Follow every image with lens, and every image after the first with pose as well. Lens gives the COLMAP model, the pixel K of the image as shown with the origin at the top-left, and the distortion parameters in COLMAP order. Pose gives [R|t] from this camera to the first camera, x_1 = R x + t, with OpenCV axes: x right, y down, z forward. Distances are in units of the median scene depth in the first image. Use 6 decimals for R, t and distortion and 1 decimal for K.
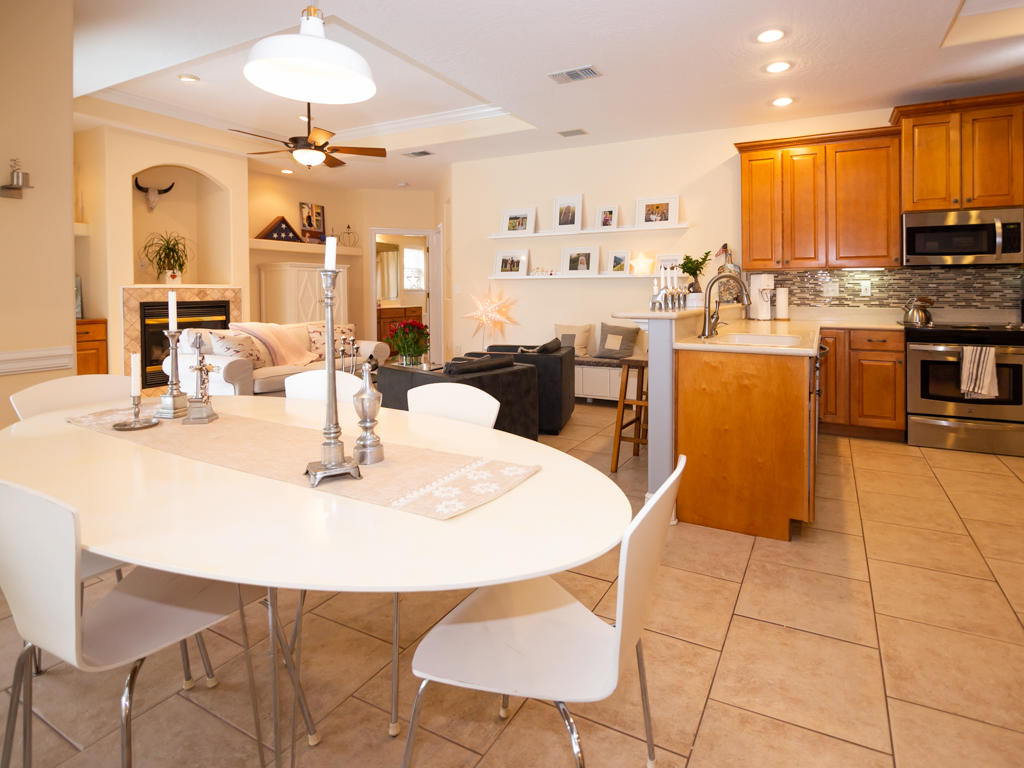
lens RADIAL K [[544.6, 0, 541.1], [0, 544.6, 284.8], [0, 0, 1]] dist [-0.019950, 0.000218]
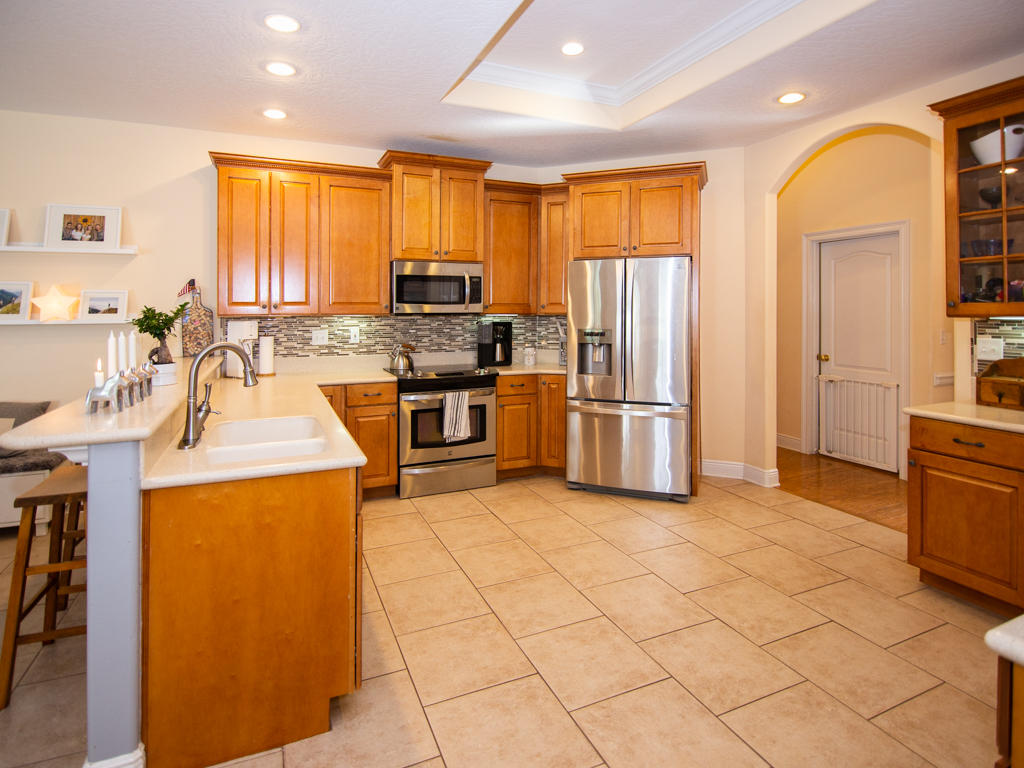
lens RADIAL K [[551.1, 0, 503.6], [0, 551.1, 299.9], [0, 0, 1]] dist [-0.013503, -0.000237]
pose [[0.631890, 0.012680, 0.774955, 0.019118], [-0.006917, 0.999919, -0.010721, -0.045216], [-0.775028, 0.001414, 0.631926, 0.188140]]
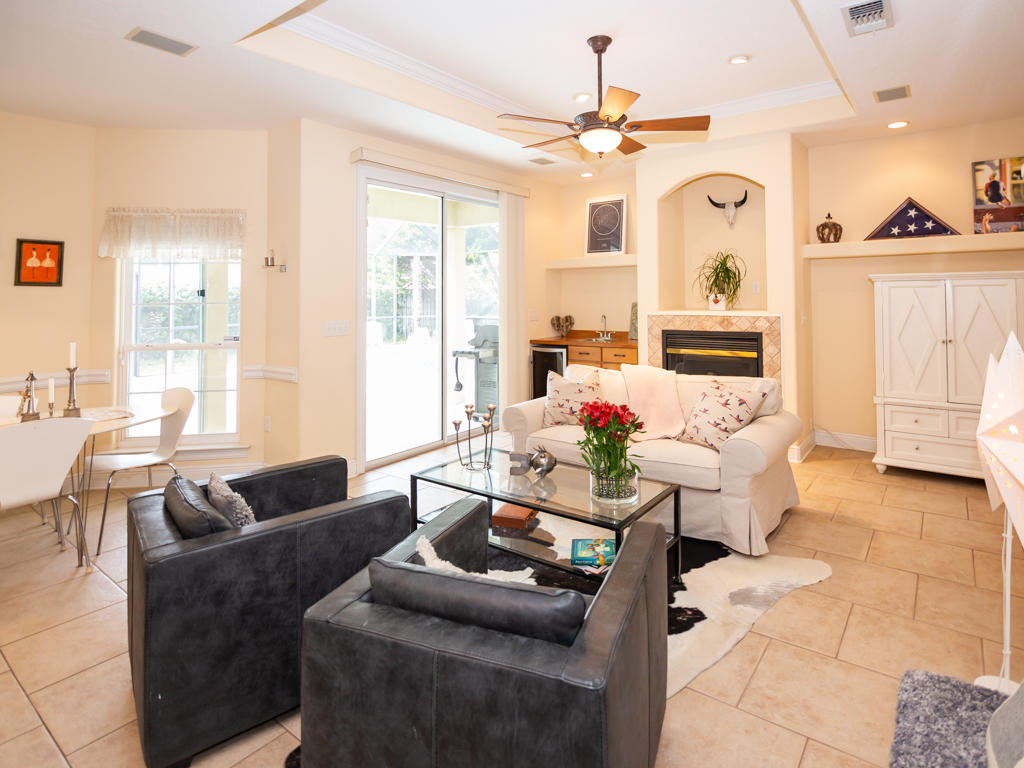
lens RADIAL K [[537.6, 0, 543.9], [0, 537.6, 312.3], [0, 0, 1]] dist [-0.010321, -0.001209]
pose [[-0.128038, 0.033001, -0.991220, 0.281633], [0.023468, 0.999267, 0.030237, -0.039140], [0.991492, -0.019390, -0.128719, 1.057610]]
